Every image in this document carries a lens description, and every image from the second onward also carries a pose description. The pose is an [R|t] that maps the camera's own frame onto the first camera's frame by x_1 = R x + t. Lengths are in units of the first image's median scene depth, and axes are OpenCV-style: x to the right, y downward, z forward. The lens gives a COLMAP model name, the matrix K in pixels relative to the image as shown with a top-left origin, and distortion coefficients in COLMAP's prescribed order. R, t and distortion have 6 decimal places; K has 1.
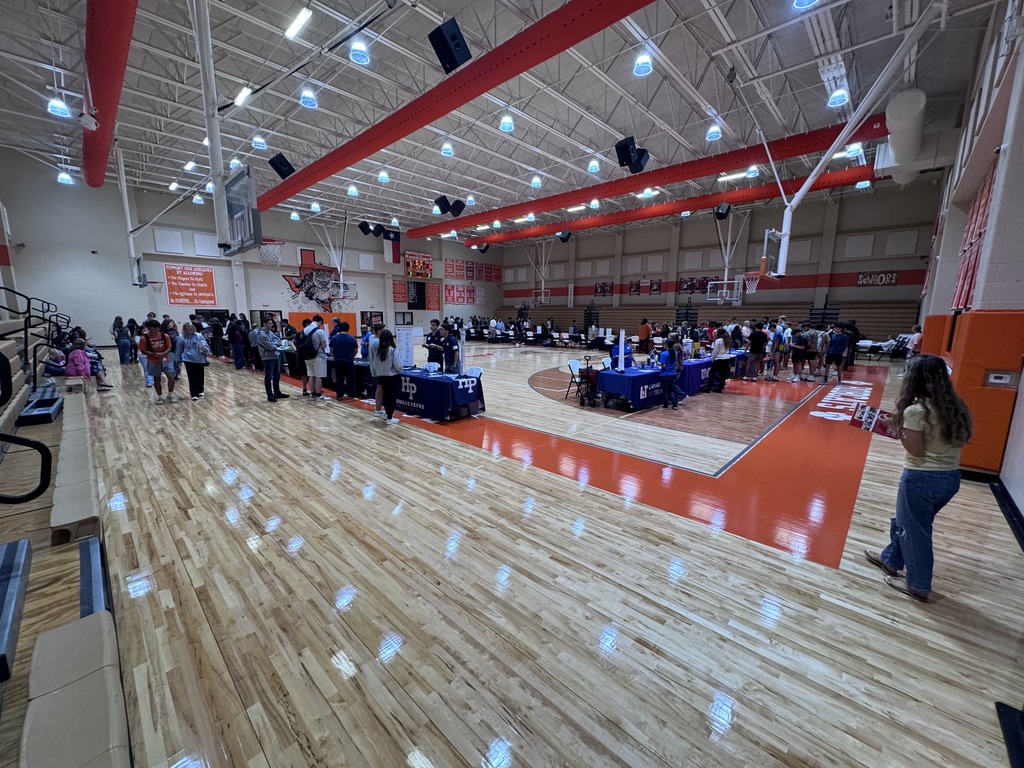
lens RADIAL K [[408.6, 0, 511.6], [0, 408.6, 382.5], [0, 0, 1]] dist [-0.000313, -0.000056]
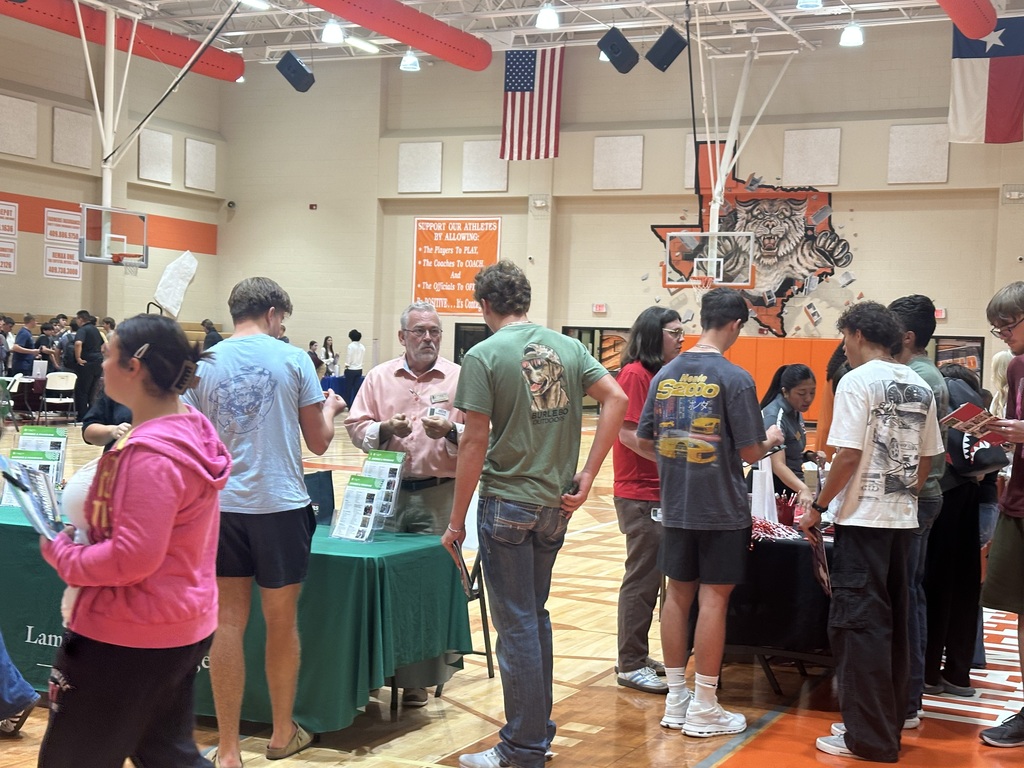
lens RADIAL K [[1491.6, 0, 512.1], [0, 1491.6, 382.1], [0, 0, 1]] dist [0.089065, 0.000000]
pose [[0.305723, 0.026446, -0.951753, 0.654480], [-0.185260, 0.982161, -0.032219, -0.085406], [0.933923, 0.186172, 0.305169, 0.616516]]
